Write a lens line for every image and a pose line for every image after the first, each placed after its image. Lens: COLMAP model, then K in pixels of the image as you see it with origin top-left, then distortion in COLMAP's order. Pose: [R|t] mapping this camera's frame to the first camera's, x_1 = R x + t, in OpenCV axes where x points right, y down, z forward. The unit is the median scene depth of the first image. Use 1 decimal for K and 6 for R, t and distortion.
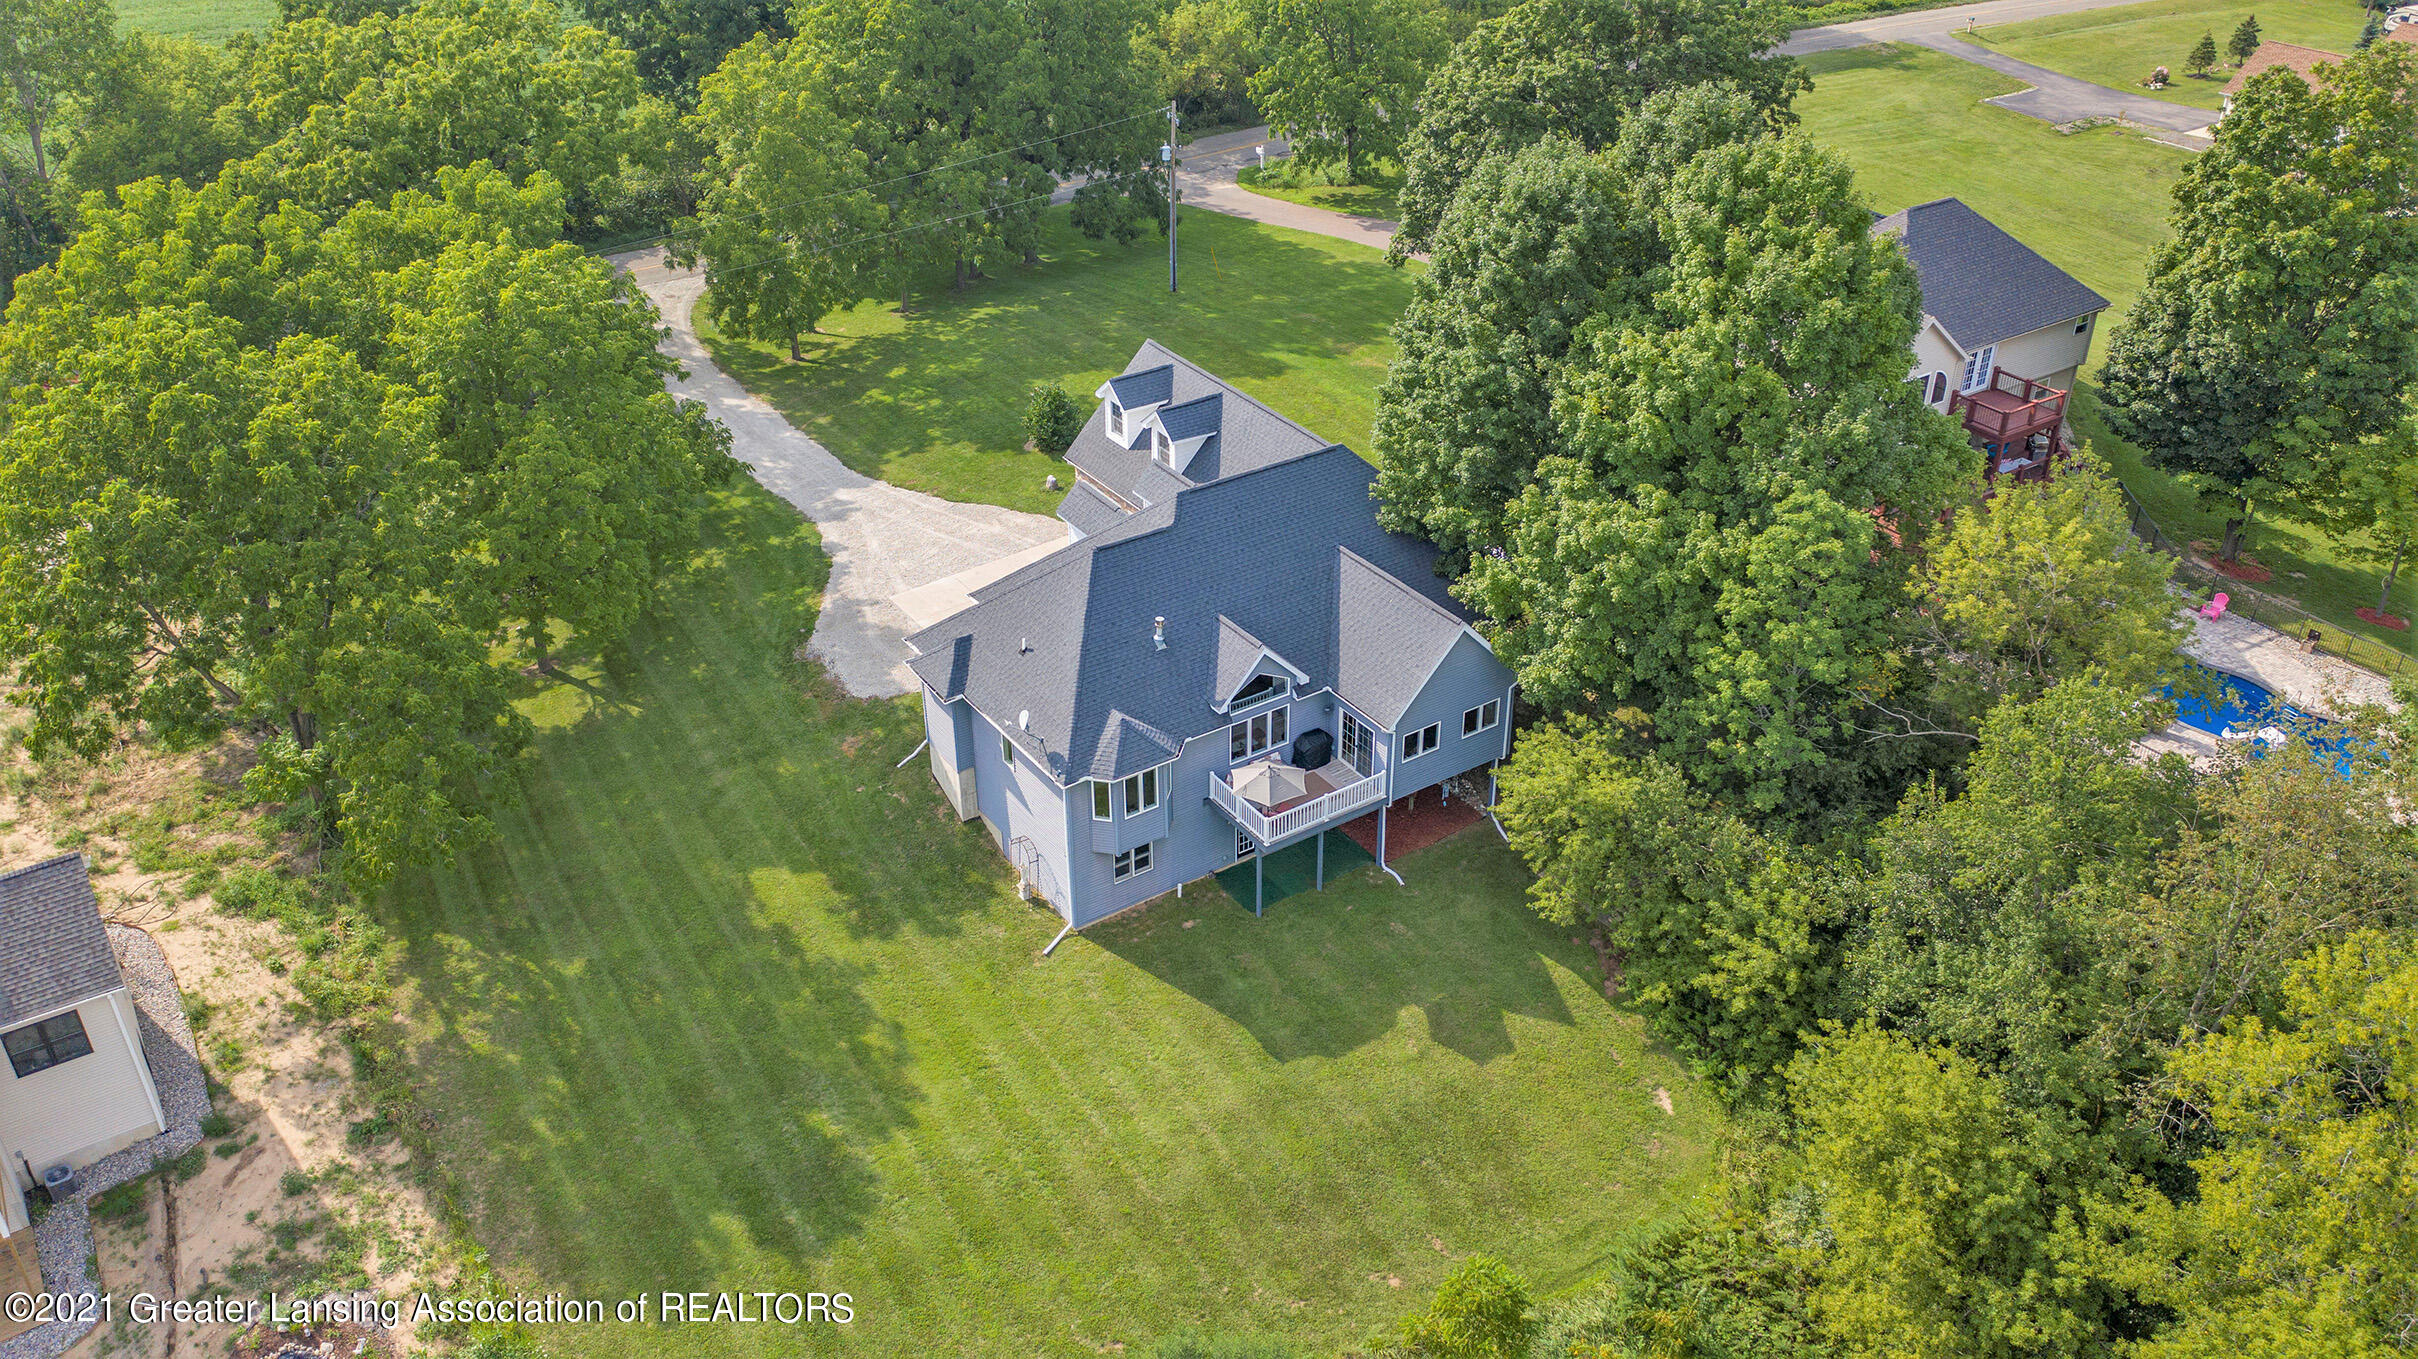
lens RADIAL K [[1924.0, 0, 1209.0], [0, 1924.0, 679.5], [0, 0, 1]] dist [-0.028981, 0.042291]
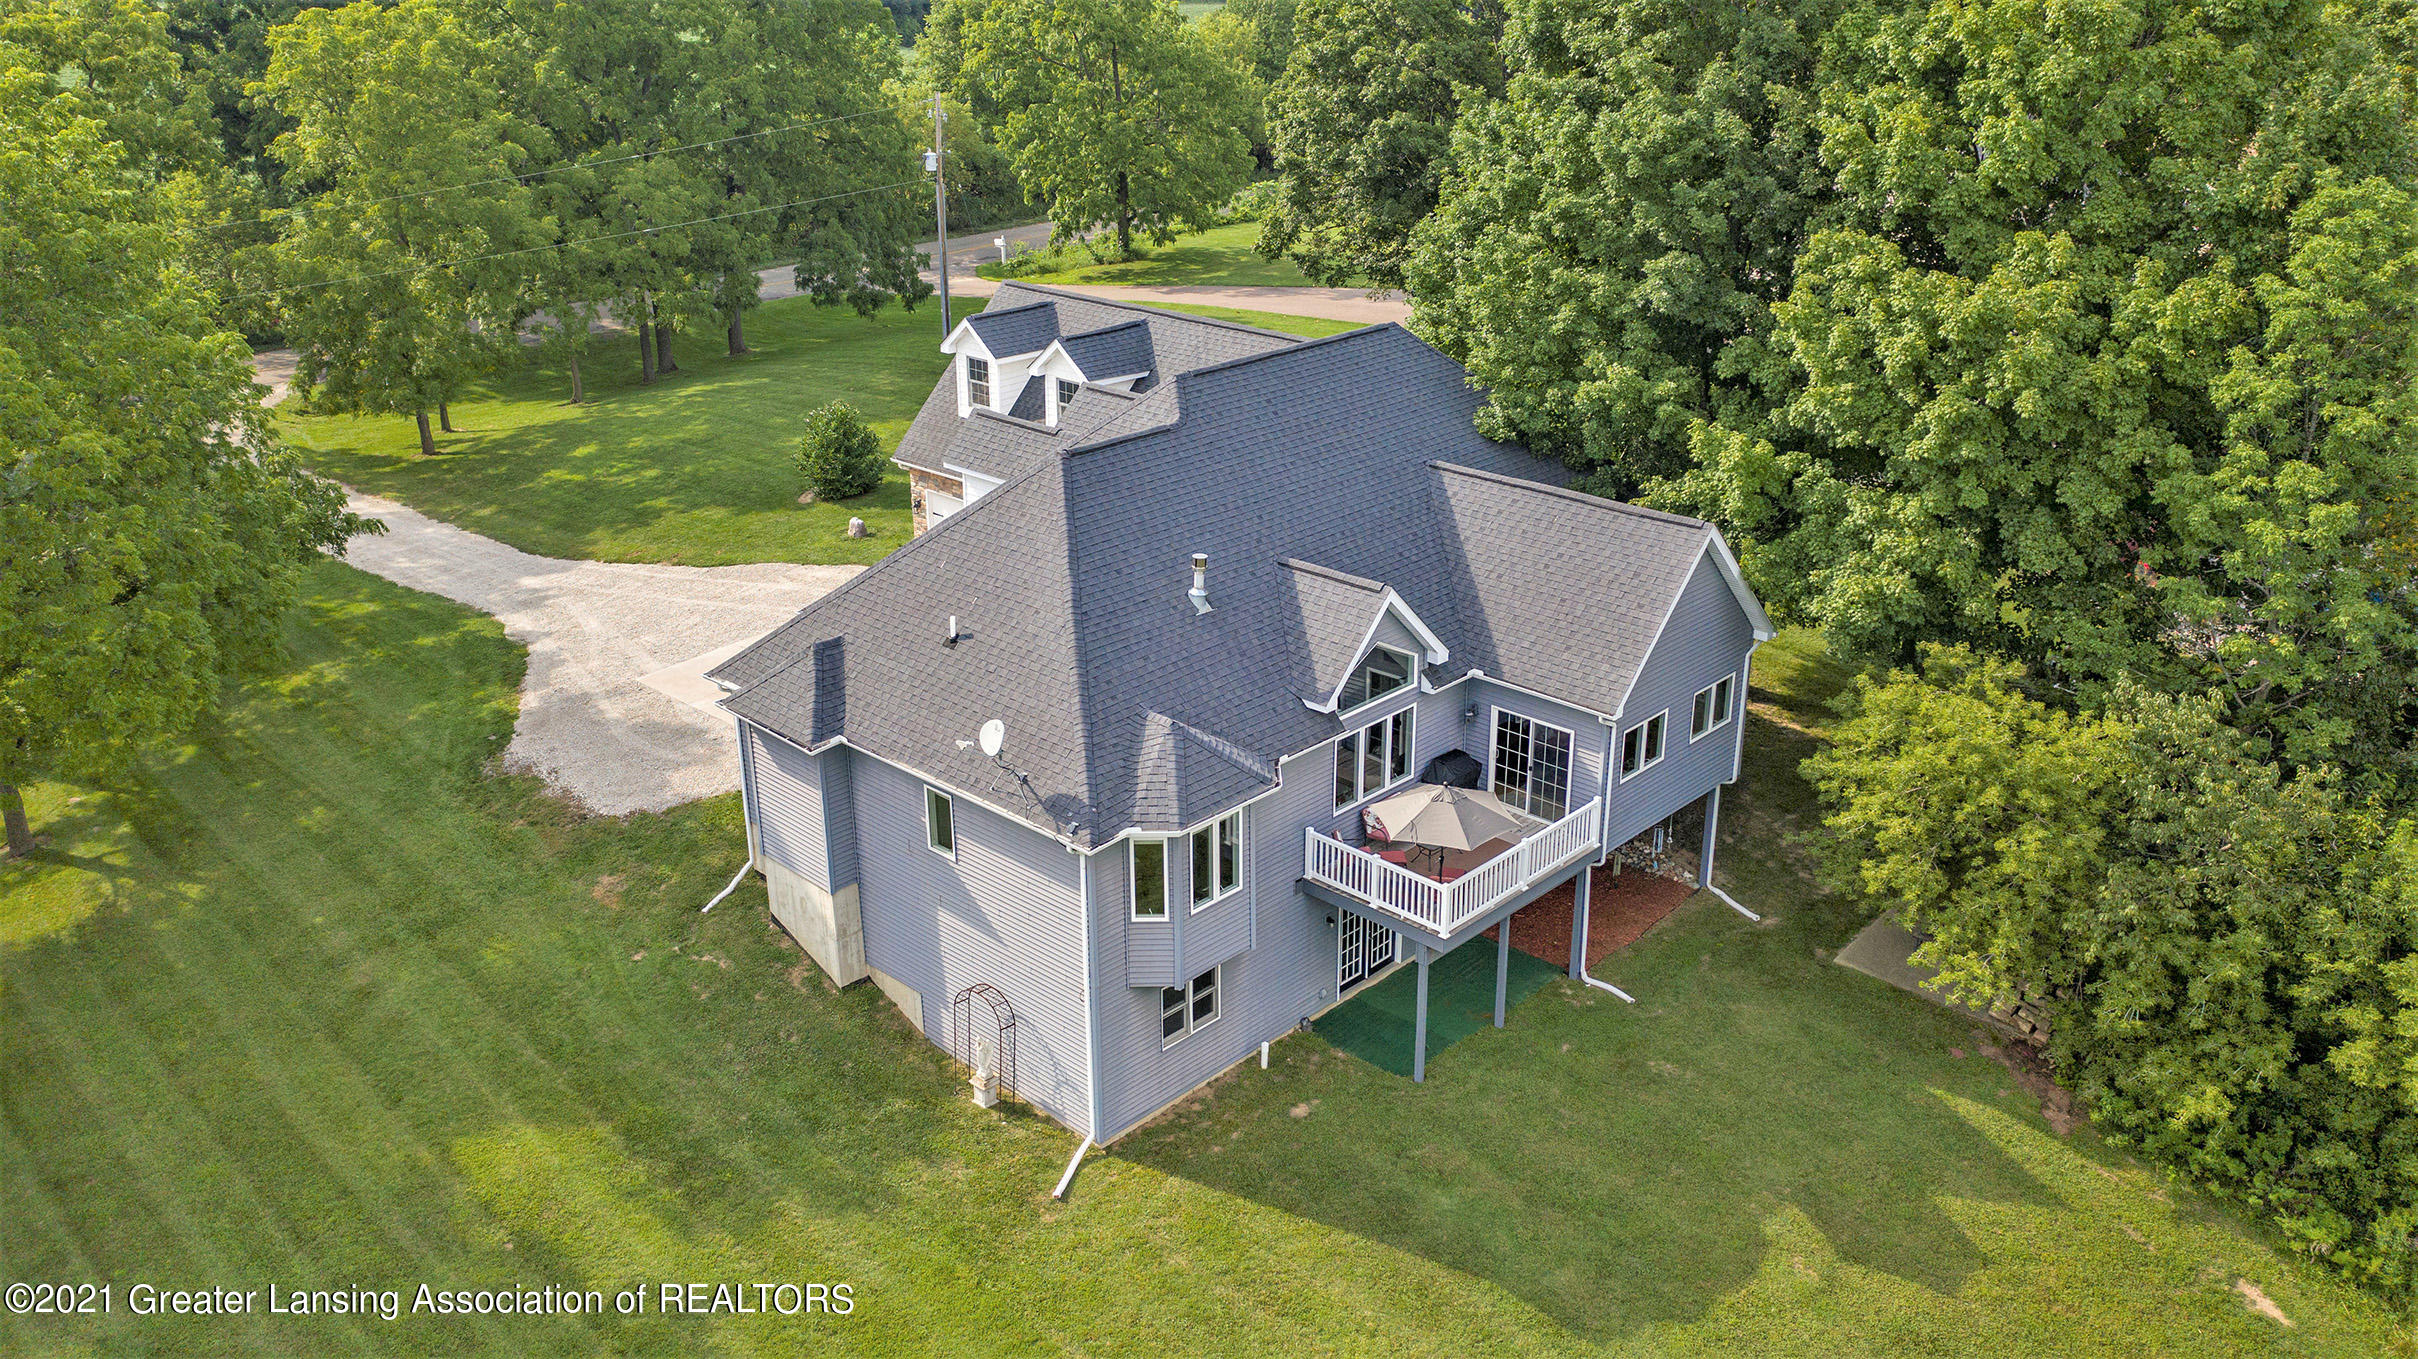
lens RADIAL K [[1924.0, 0, 1209.0], [0, 1924.0, 679.5], [0, 0, 1]] dist [-0.028981, 0.042291]
pose [[0.976596, -0.080702, 0.199369, -0.132765], [0.111884, 0.982266, -0.150449, 0.085040], [-0.183692, 0.169234, 0.968306, 0.450443]]
